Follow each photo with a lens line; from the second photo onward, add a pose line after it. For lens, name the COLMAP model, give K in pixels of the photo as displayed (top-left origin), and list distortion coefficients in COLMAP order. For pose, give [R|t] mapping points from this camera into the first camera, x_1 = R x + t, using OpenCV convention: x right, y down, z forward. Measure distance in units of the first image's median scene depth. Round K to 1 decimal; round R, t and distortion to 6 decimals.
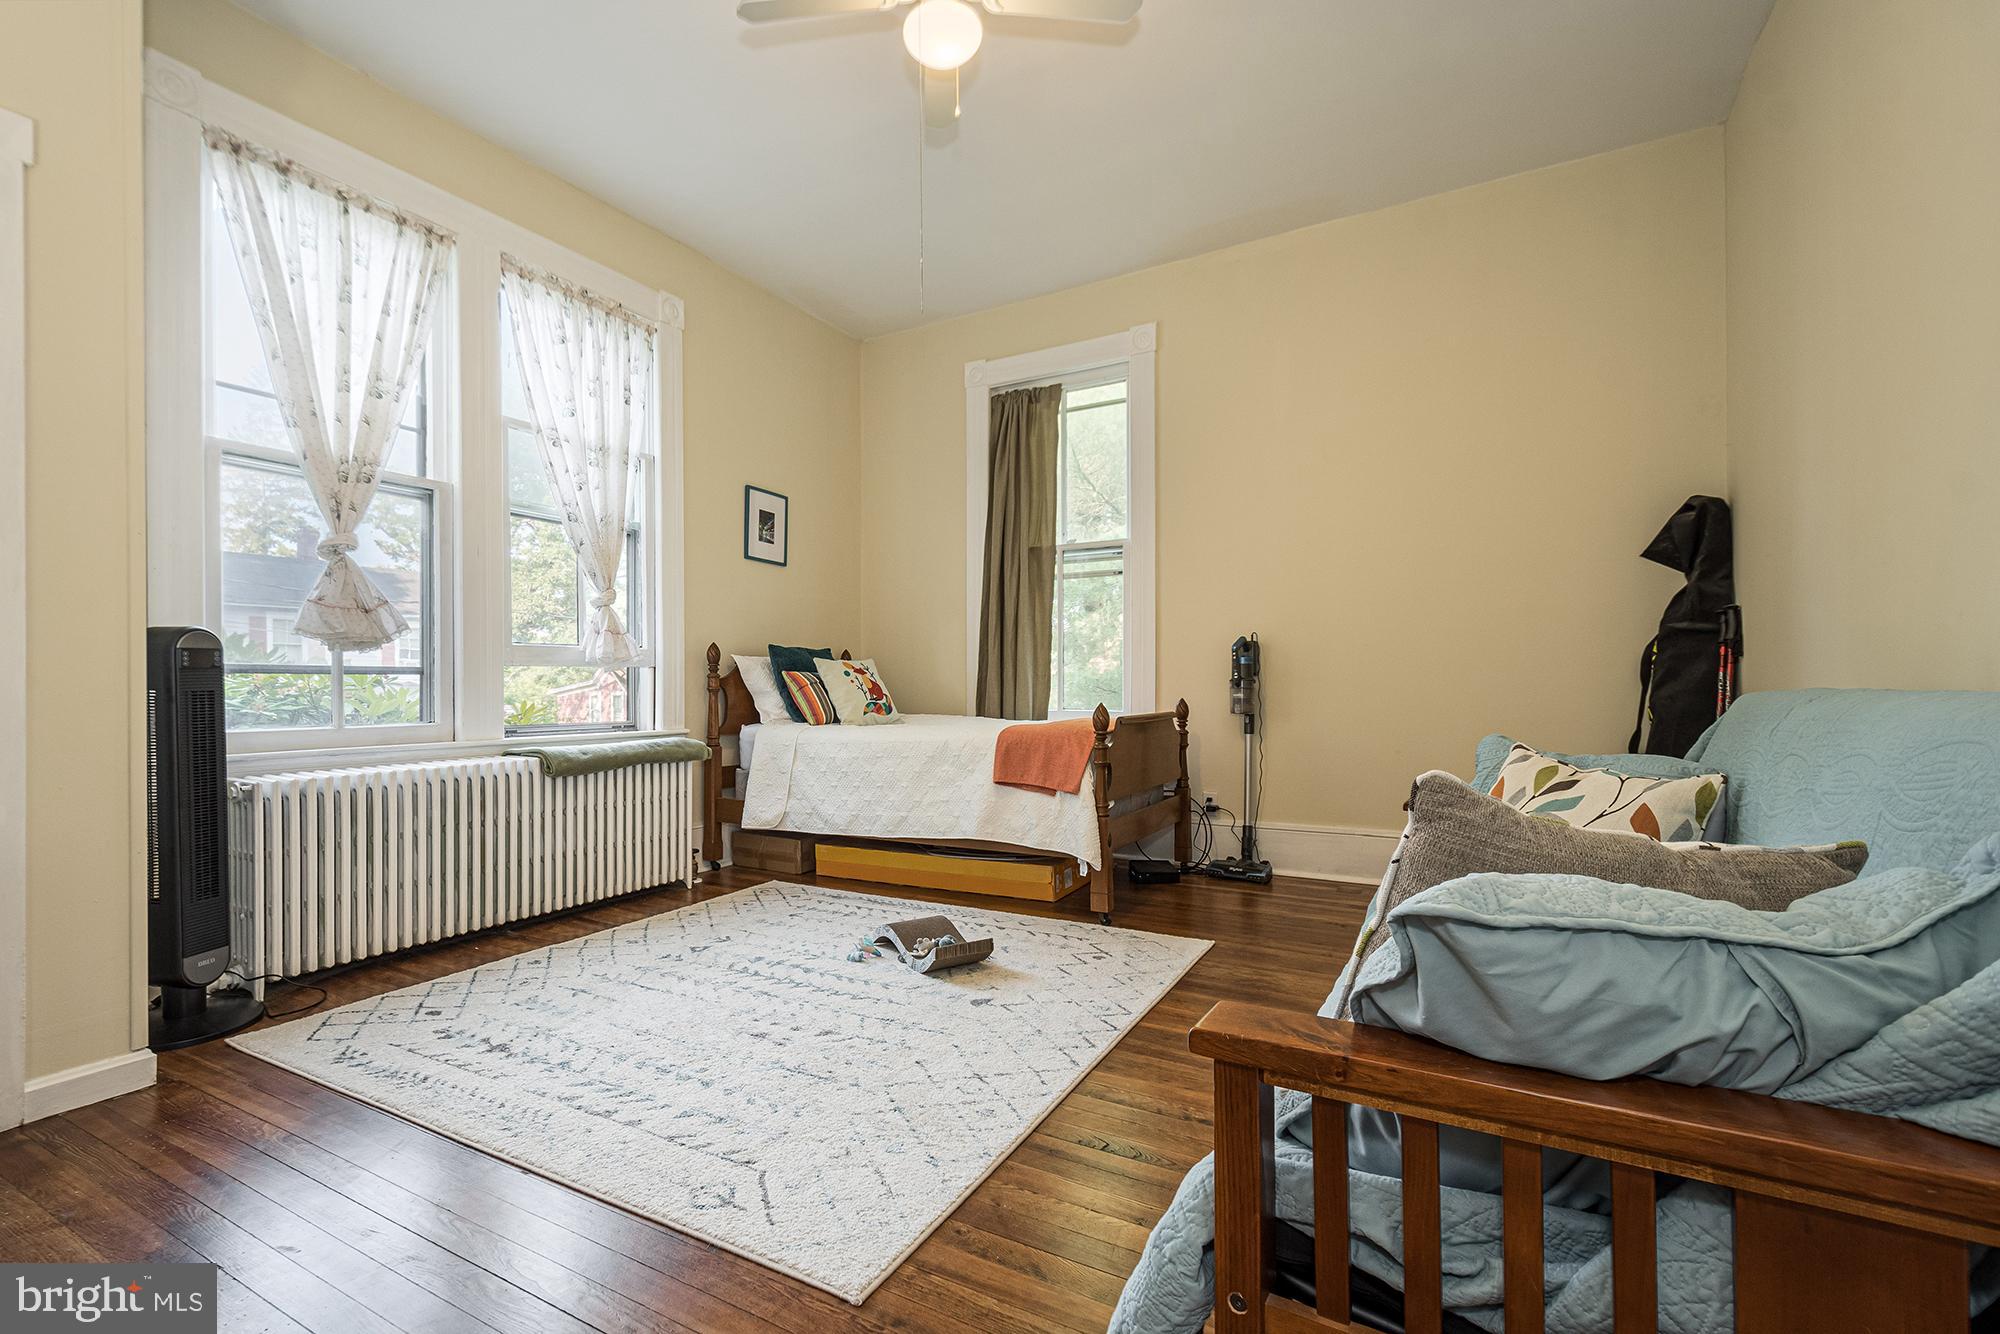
lens RADIAL K [[884.2, 0, 983.9], [0, 884.2, 681.5], [0, 0, 1]] dist [0.020649, -0.010275]
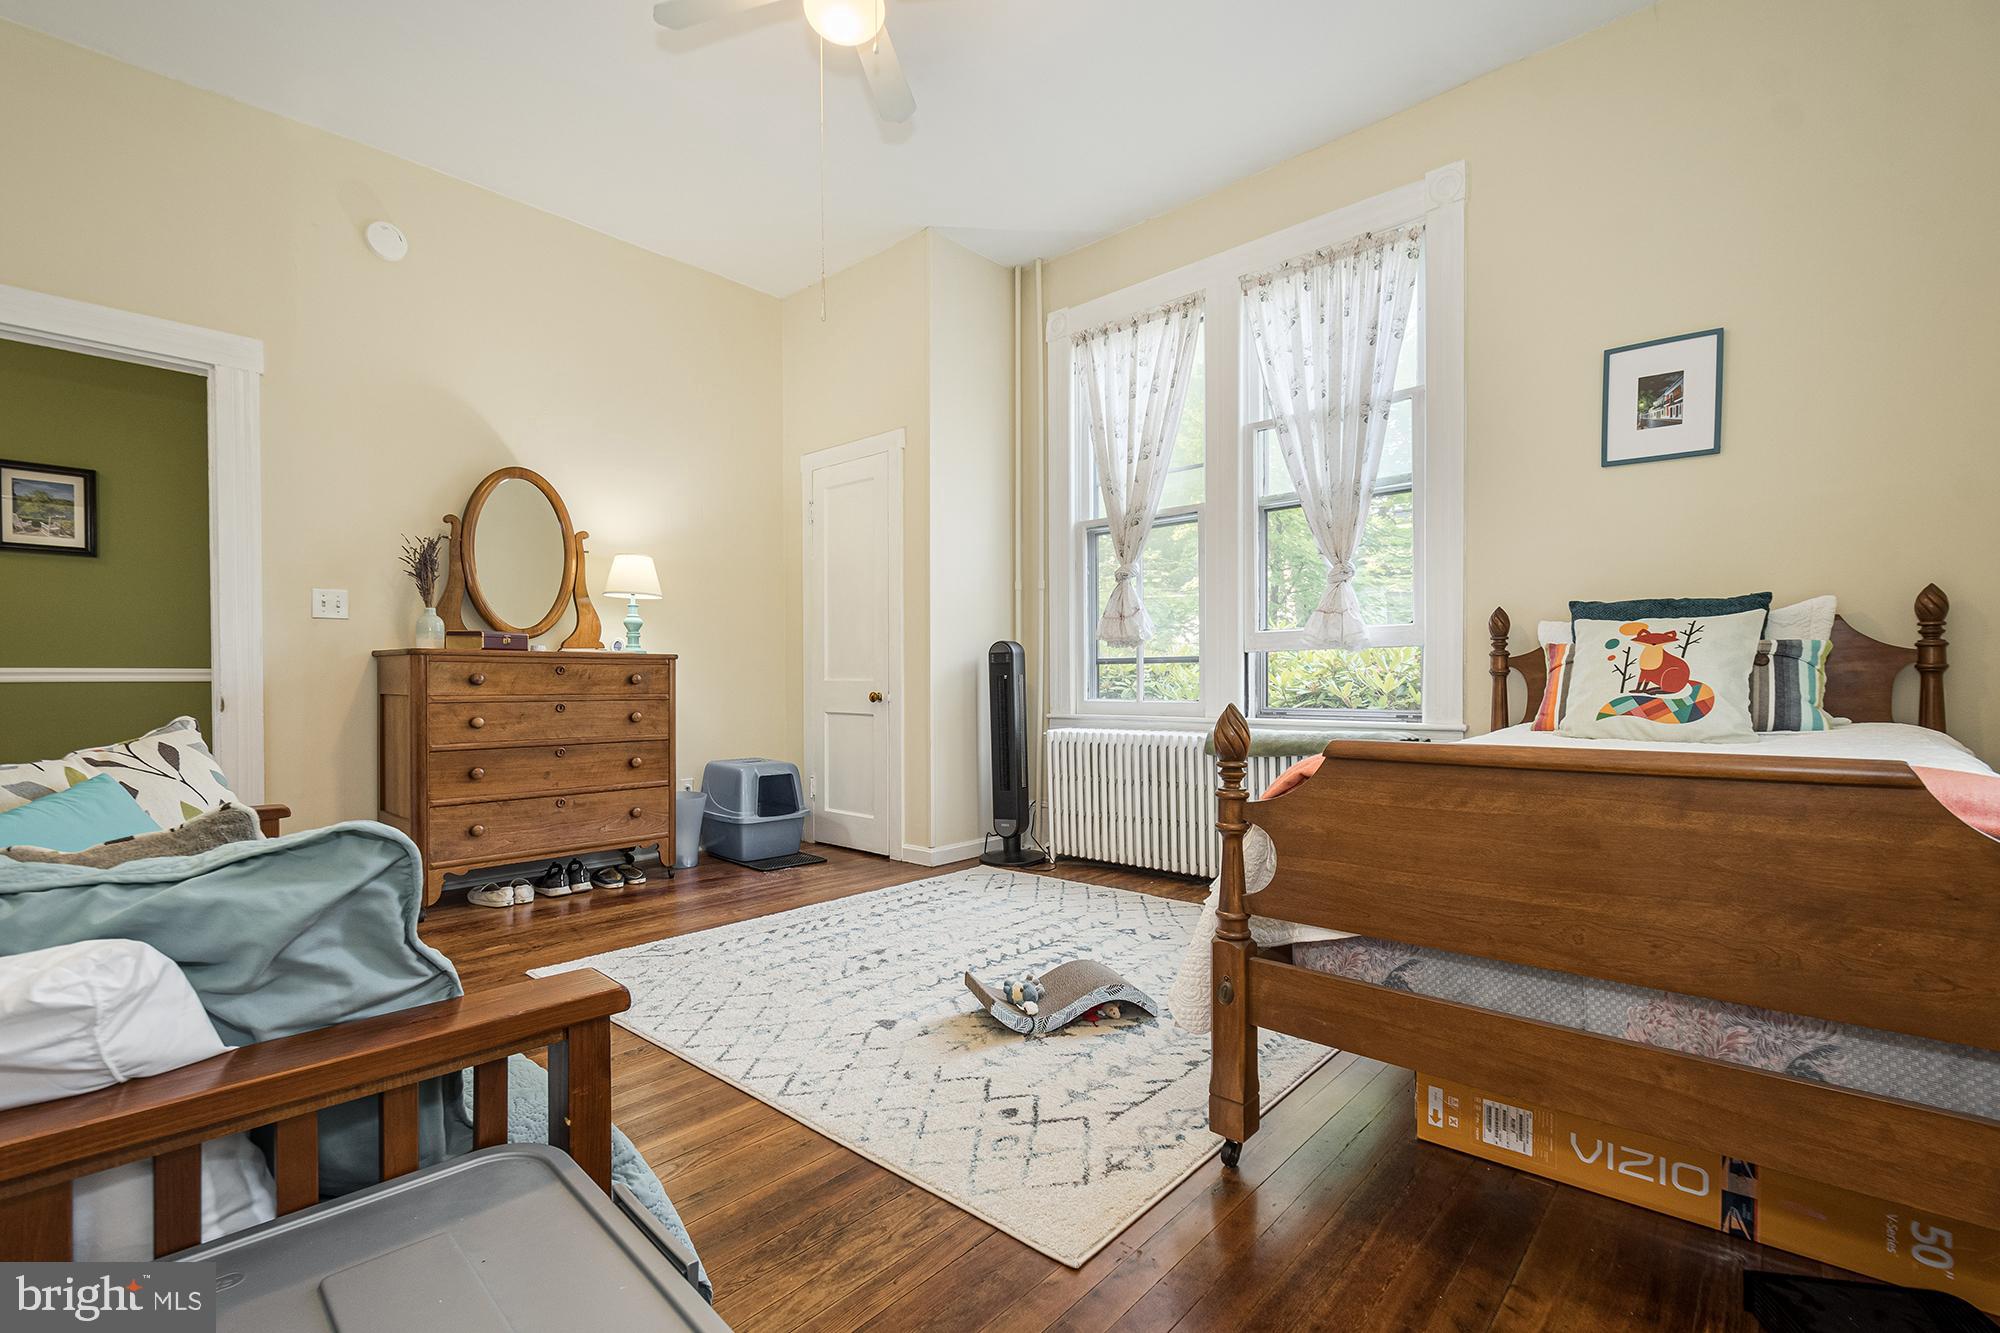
lens RADIAL K [[884.2, 0, 983.9], [0, 884.2, 681.0], [0, 0, 1]] dist [0.020649, -0.010275]
pose [[-0.227979, 0.010516, -0.973609, 0.692823], [0.015000, 0.999861, 0.007287, 0.005959], [0.973550, -0.012943, -0.228106, 1.066970]]
